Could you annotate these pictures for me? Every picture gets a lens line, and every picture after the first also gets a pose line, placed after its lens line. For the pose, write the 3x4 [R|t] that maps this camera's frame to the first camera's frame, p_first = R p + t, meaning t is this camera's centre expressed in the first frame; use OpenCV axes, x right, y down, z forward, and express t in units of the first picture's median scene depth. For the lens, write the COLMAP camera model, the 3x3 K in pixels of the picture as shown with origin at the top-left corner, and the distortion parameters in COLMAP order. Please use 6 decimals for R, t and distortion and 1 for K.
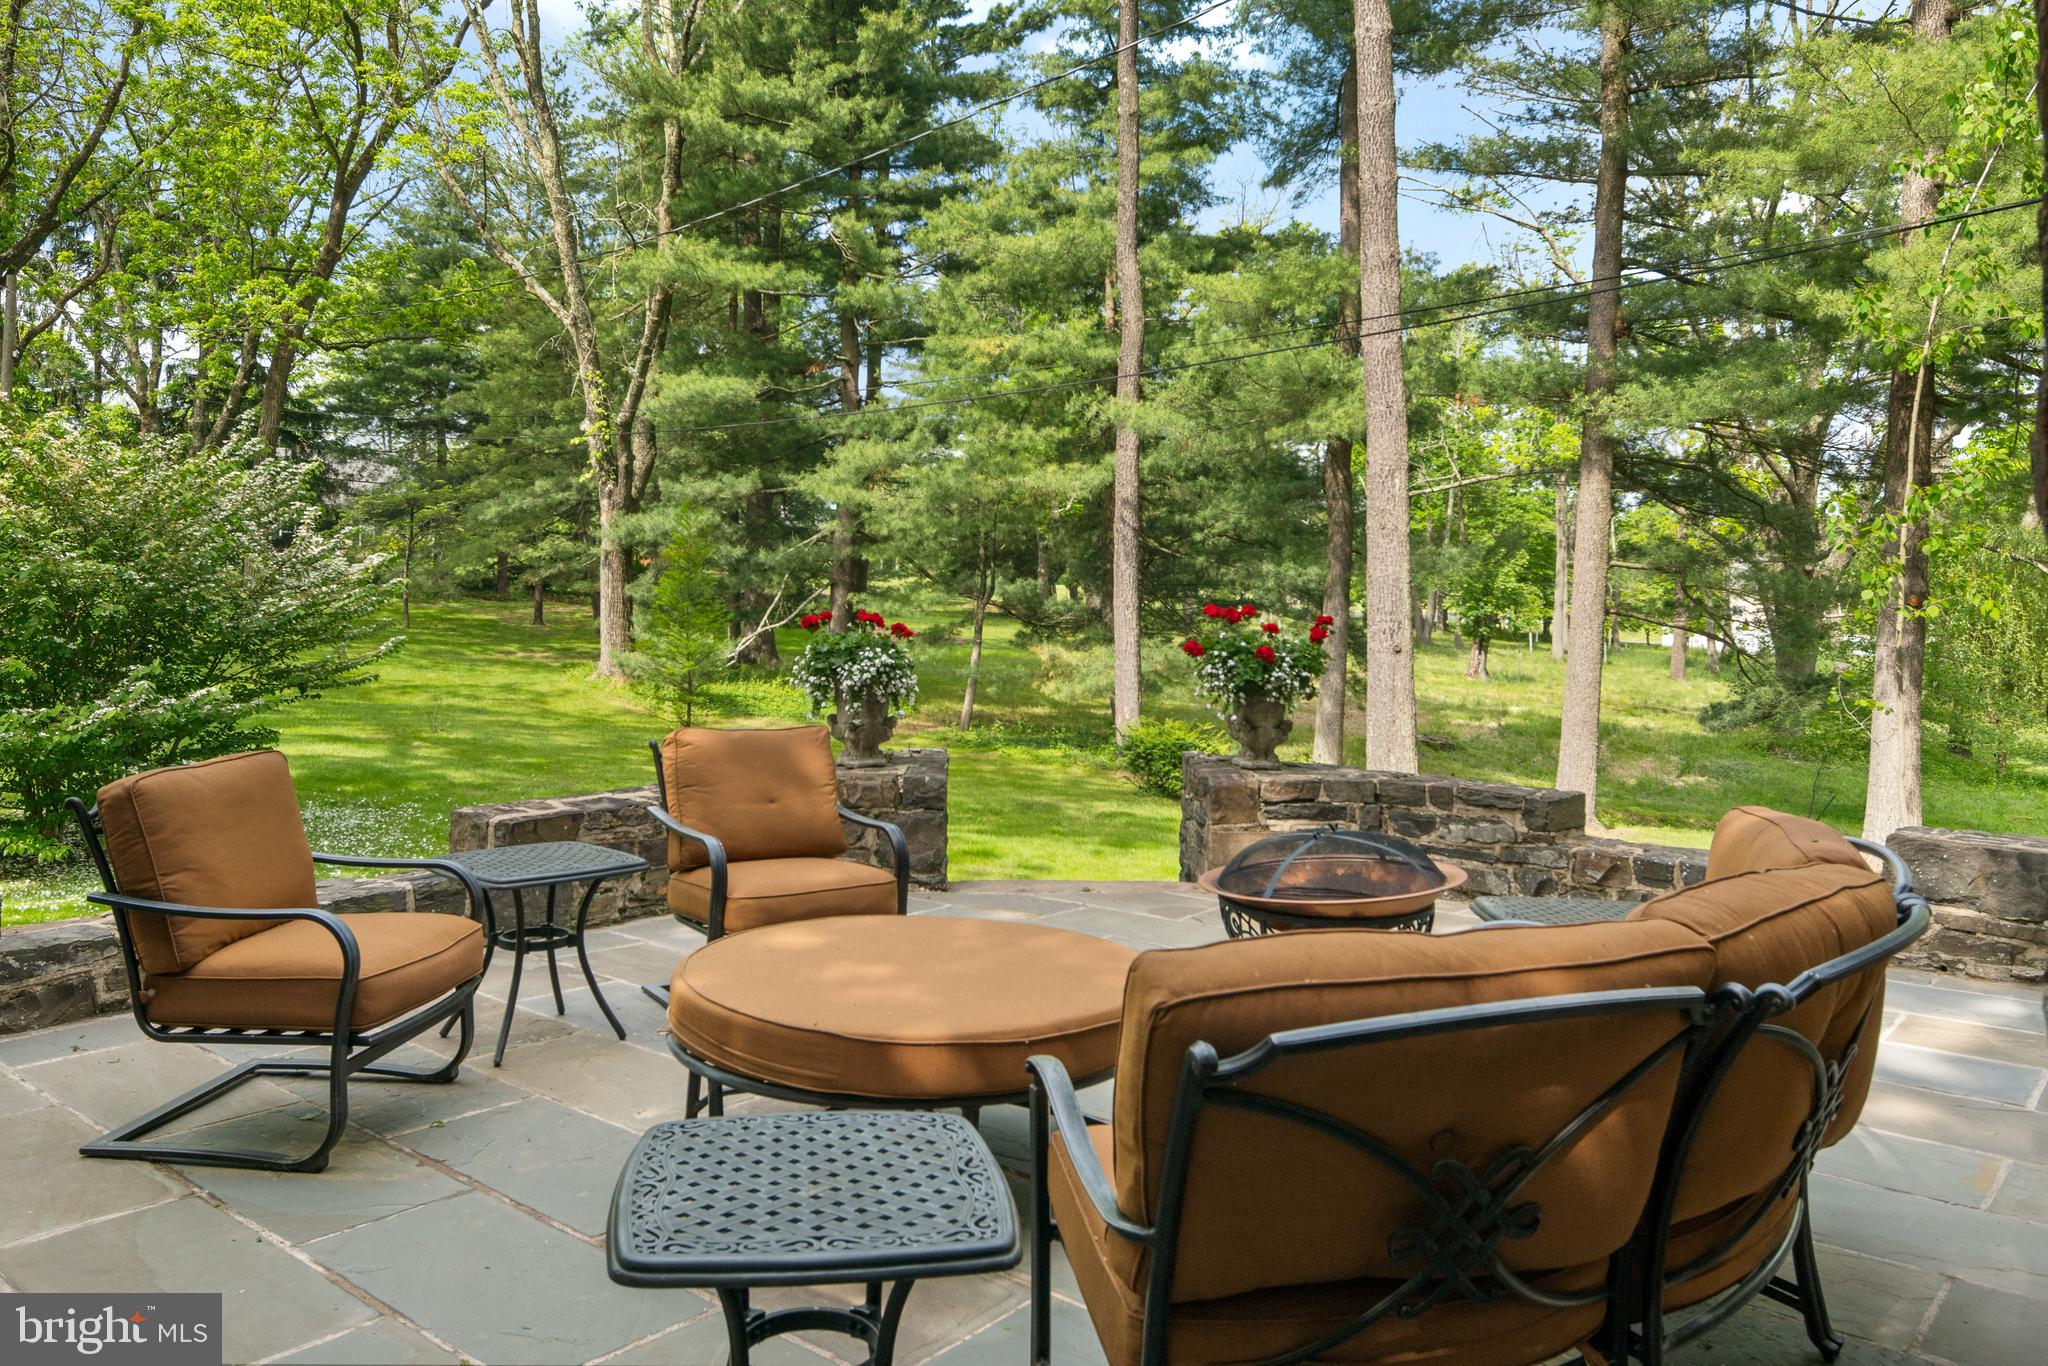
lens RADIAL K [[1593.5, 0, 1027.1], [0, 1593.5, 599.2], [0, 0, 1]] dist [-0.005595, -0.003376]
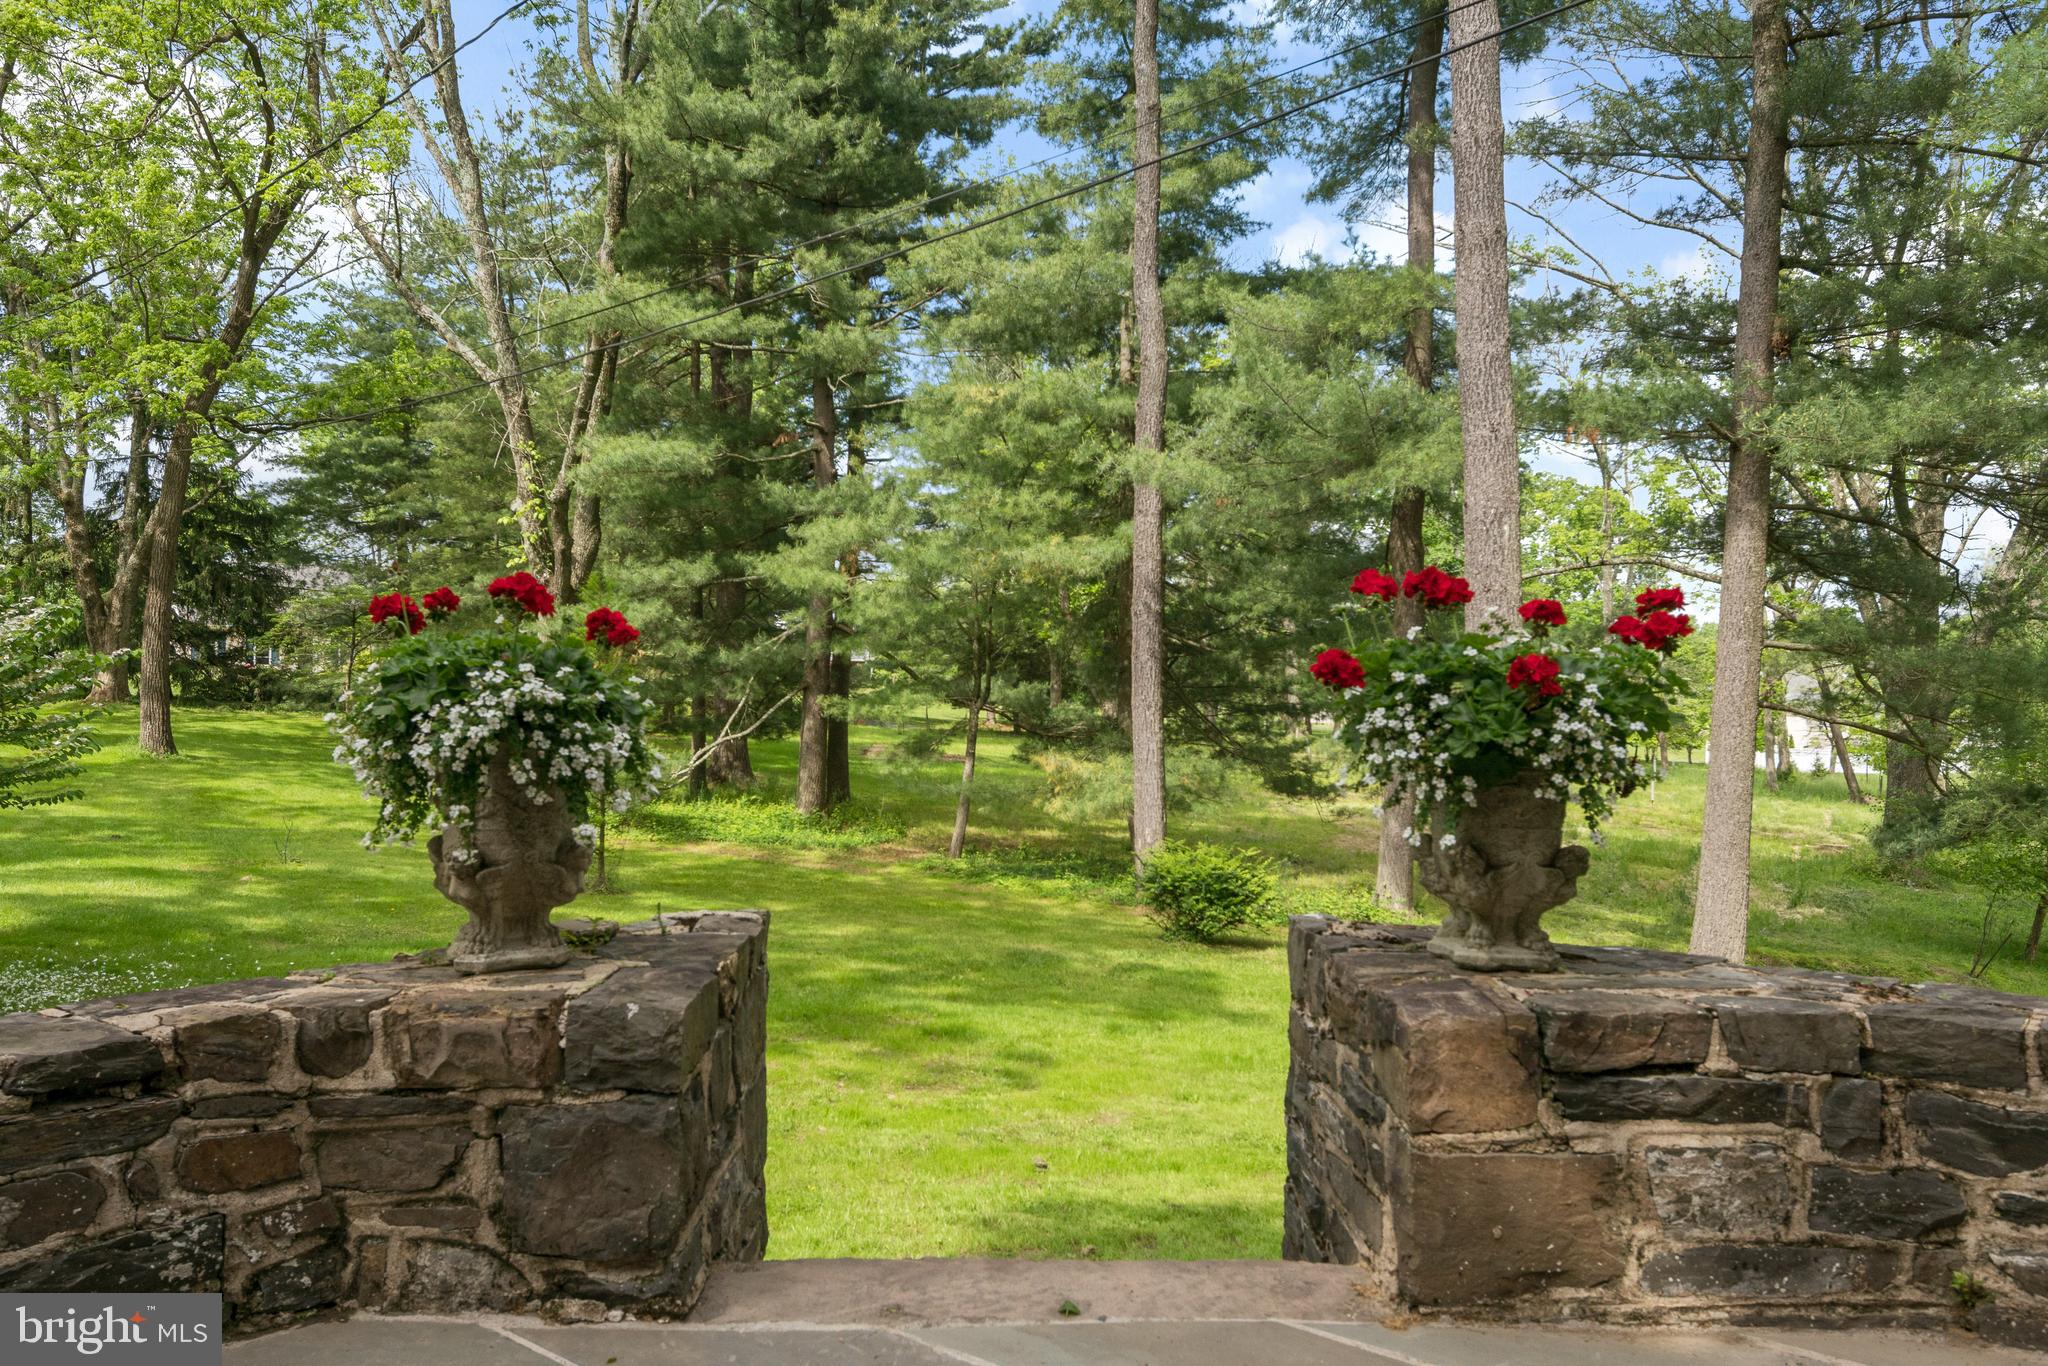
lens RADIAL K [[1541.4, 0, 1021.1], [0, 1541.4, 731.4], [0, 0, 1]] dist [0.002200, 0.001011]
pose [[0.999847, -0.004946, -0.016756, 0.009288], [0.004990, 0.999984, 0.002584, 0.013516], [0.016743, -0.002667, 0.999856, 0.181853]]
